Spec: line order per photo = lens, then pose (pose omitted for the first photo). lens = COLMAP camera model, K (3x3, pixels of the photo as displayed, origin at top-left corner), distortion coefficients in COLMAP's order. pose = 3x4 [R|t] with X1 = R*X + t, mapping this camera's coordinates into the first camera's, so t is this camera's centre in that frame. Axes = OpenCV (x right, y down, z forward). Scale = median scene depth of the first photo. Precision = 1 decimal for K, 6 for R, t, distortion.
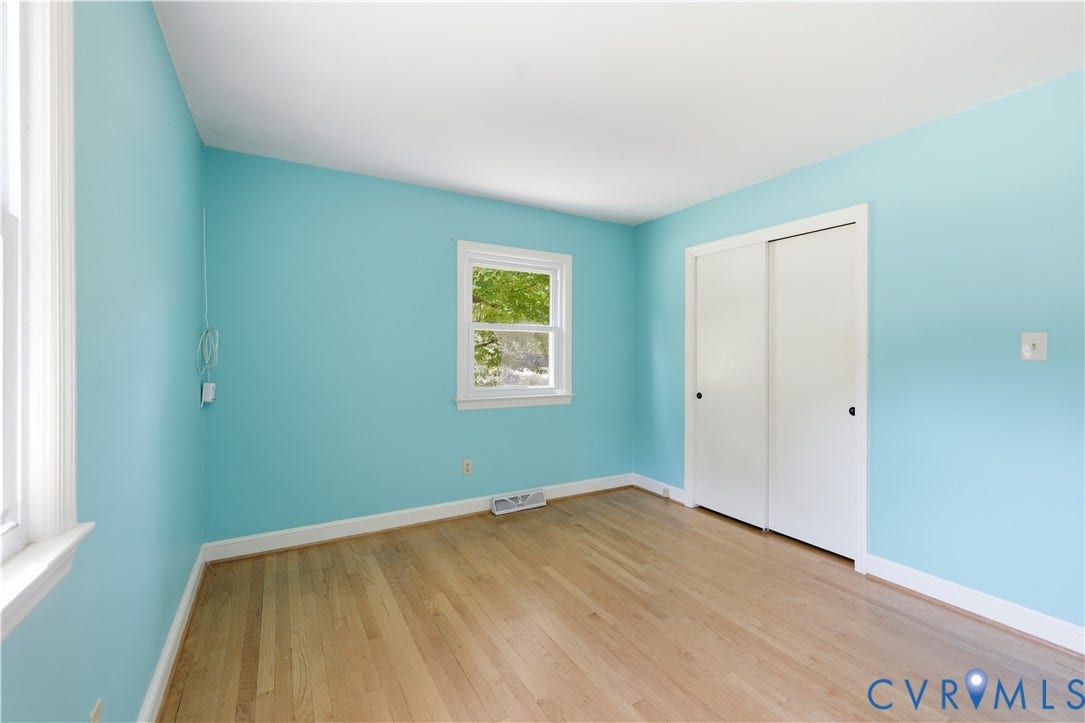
lens RADIAL K [[464.5, 0, 533.9], [0, 464.5, 353.2], [0, 0, 1]] dist [0.012931, -0.000555]
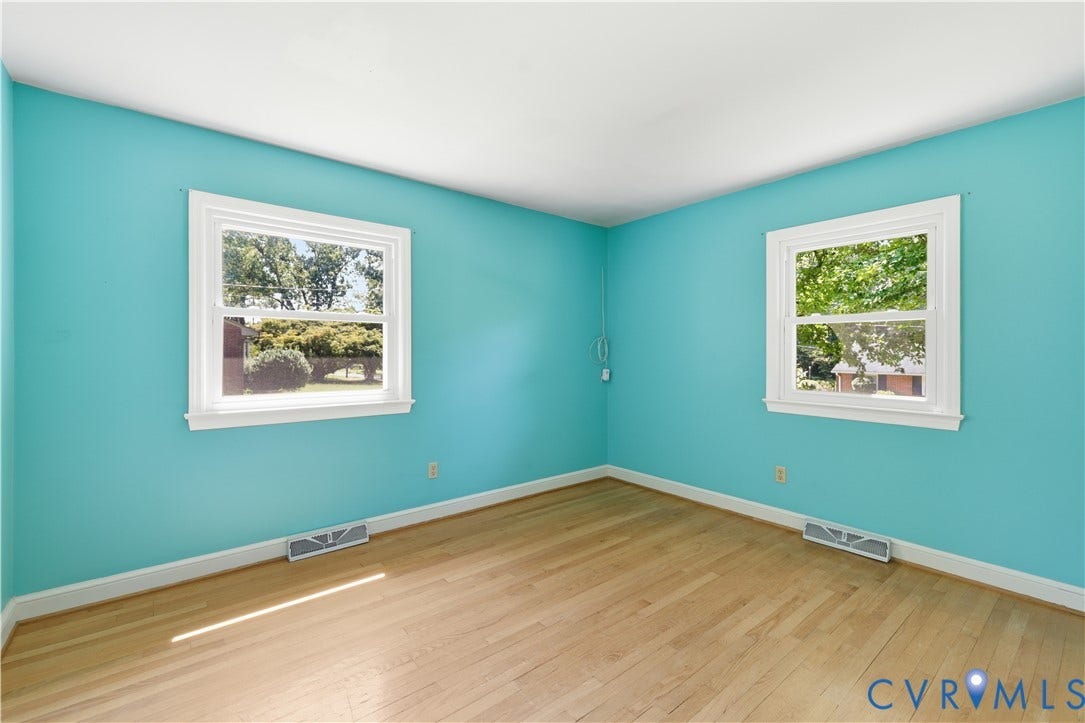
lens RADIAL K [[464.5, 0, 541.1], [0, 464.5, 357.7], [0, 0, 1]] dist [0.012931, -0.000555]
pose [[0.156147, 0.004310, -0.987724, 0.713477], [-0.006006, 0.999976, 0.003414, 0.013295], [0.987716, 0.005399, 0.156169, 0.392426]]
